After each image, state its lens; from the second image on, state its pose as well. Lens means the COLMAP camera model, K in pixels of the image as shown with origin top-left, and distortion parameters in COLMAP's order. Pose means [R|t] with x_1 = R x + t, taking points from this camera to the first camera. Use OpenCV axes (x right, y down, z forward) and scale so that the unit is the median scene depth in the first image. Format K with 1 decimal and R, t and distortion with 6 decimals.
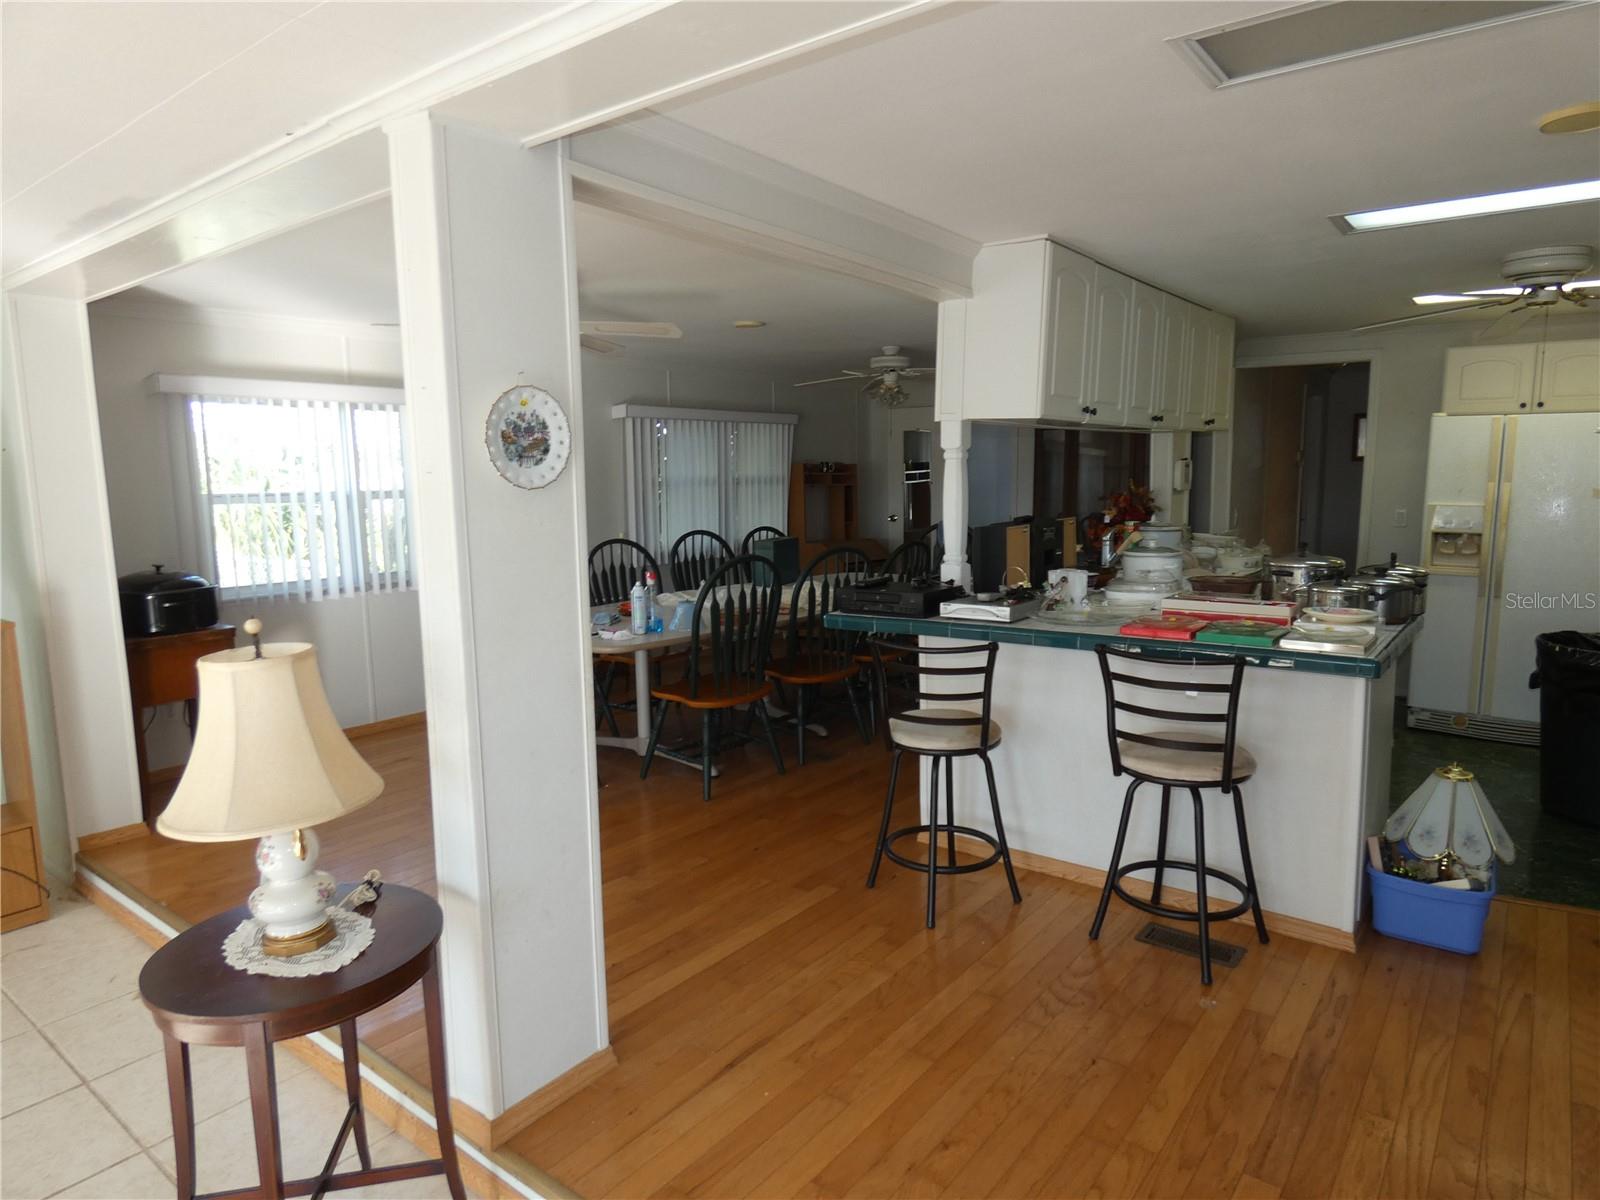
lens RADIAL K [[955.6, 0, 800.0], [0, 955.6, 600.0], [0, 0, 1]] dist [-0.000152, 0.000412]
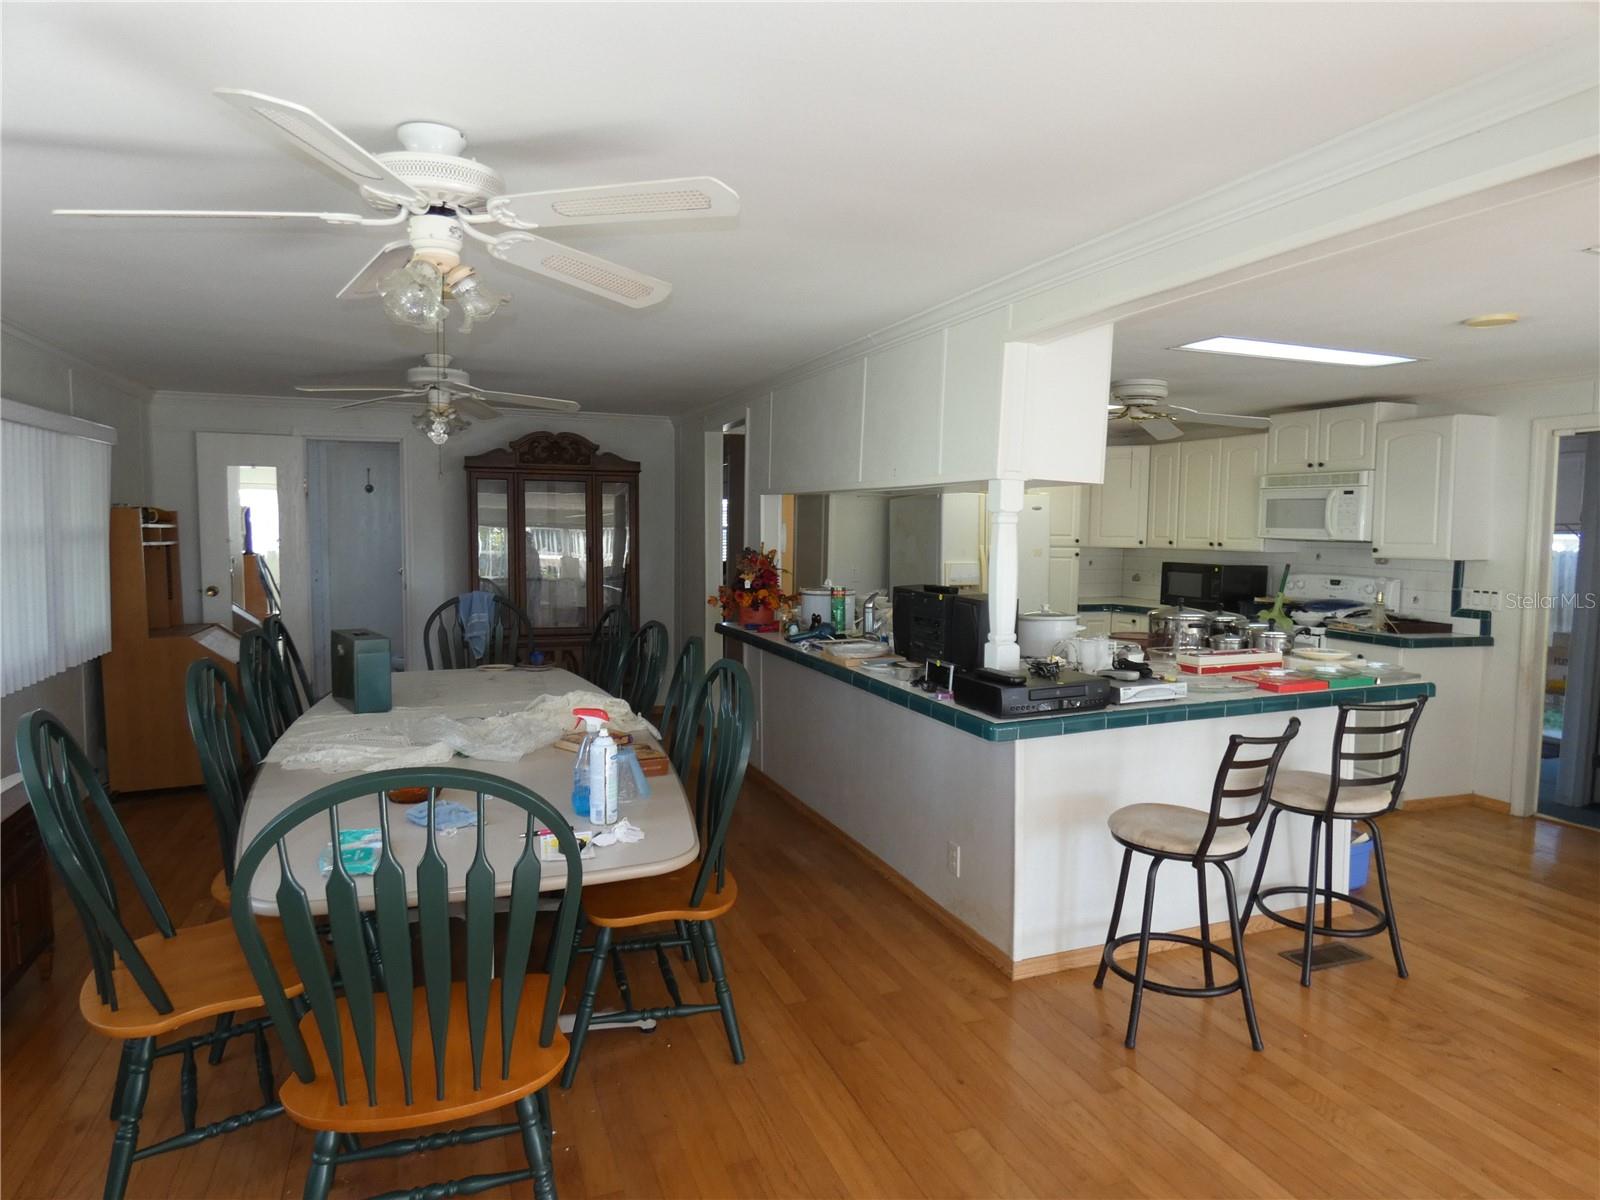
lens RADIAL K [[974.4, 0, 800.0], [0, 974.4, 600.0], [0, 0, 1]] dist [0.006130, 0.002003]
pose [[0.513987, -0.052338, 0.856200, -0.675446], [0.104398, 0.994534, -0.001877, -0.091952], [-0.851421, 0.090350, 0.516641, 0.691972]]
